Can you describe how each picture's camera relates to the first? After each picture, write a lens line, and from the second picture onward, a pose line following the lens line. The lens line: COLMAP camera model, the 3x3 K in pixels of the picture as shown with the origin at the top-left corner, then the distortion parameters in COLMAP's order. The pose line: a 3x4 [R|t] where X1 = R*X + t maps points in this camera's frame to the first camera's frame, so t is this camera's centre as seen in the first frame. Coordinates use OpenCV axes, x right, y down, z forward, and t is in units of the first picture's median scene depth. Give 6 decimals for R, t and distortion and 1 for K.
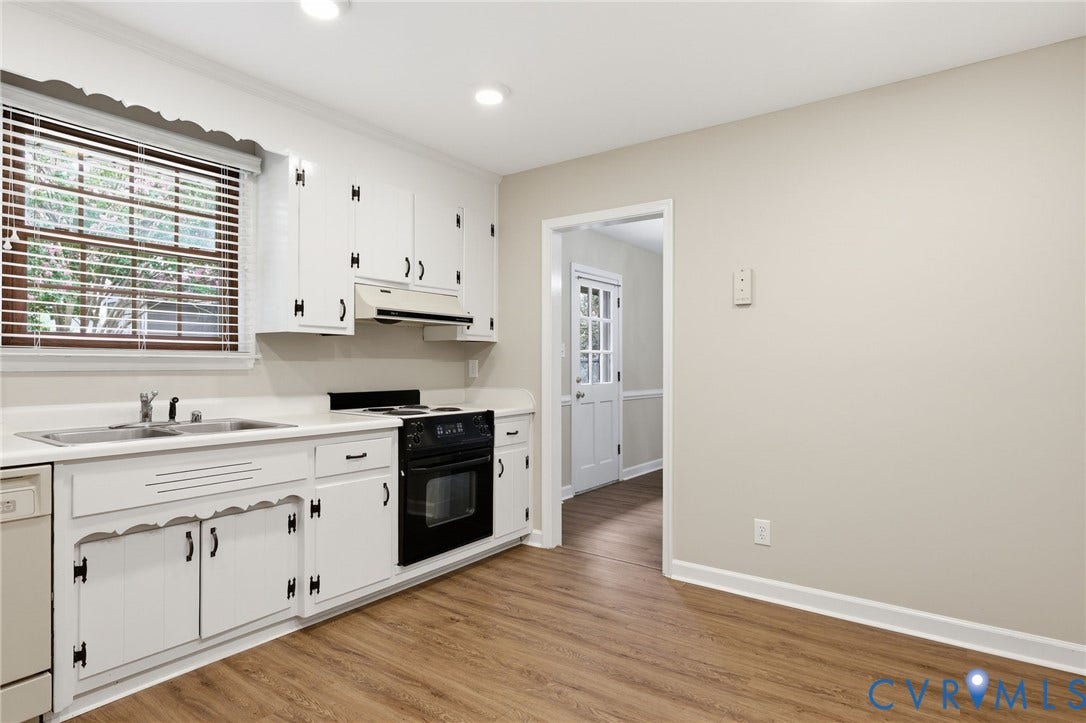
lens RADIAL K [[595.9, 0, 543.0], [0, 595.9, 361.5], [0, 0, 1]] dist [0.000770, 0.000480]
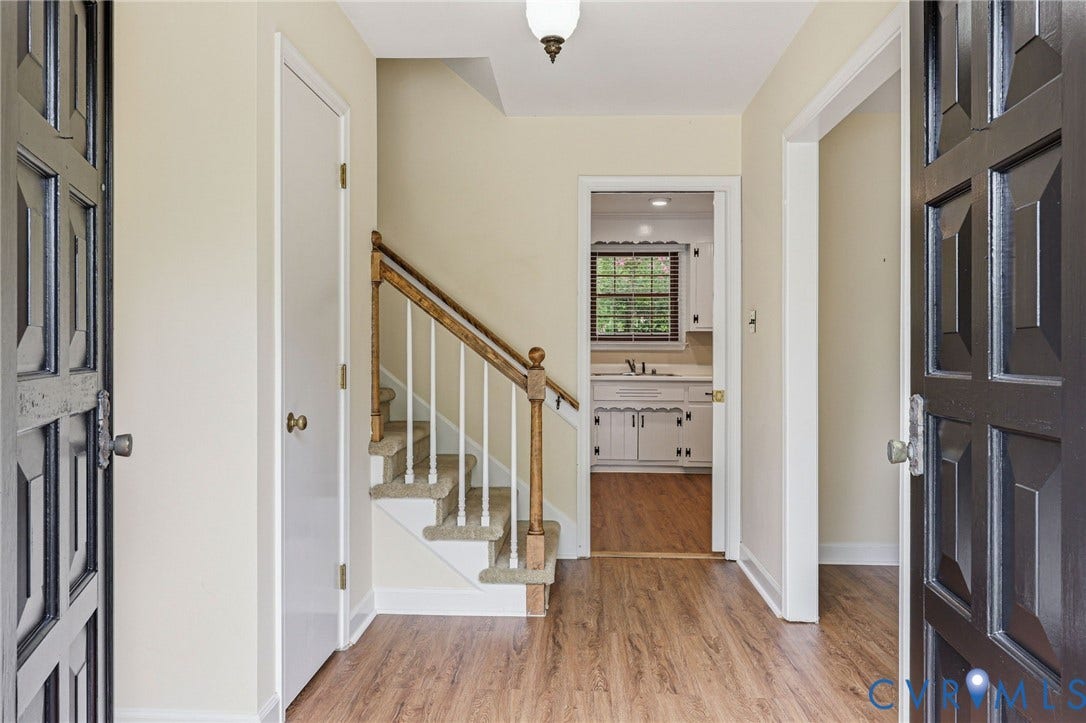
lens RADIAL K [[595.9, 0, 543.0], [0, 595.9, 361.5], [0, 0, 1]] dist [0.000770, 0.000480]
pose [[0.543481, 0.011895, -0.839337, 1.094825], [0.003863, 0.999854, 0.016671, 0.018673], [0.839413, -0.012302, 0.543355, -0.562032]]
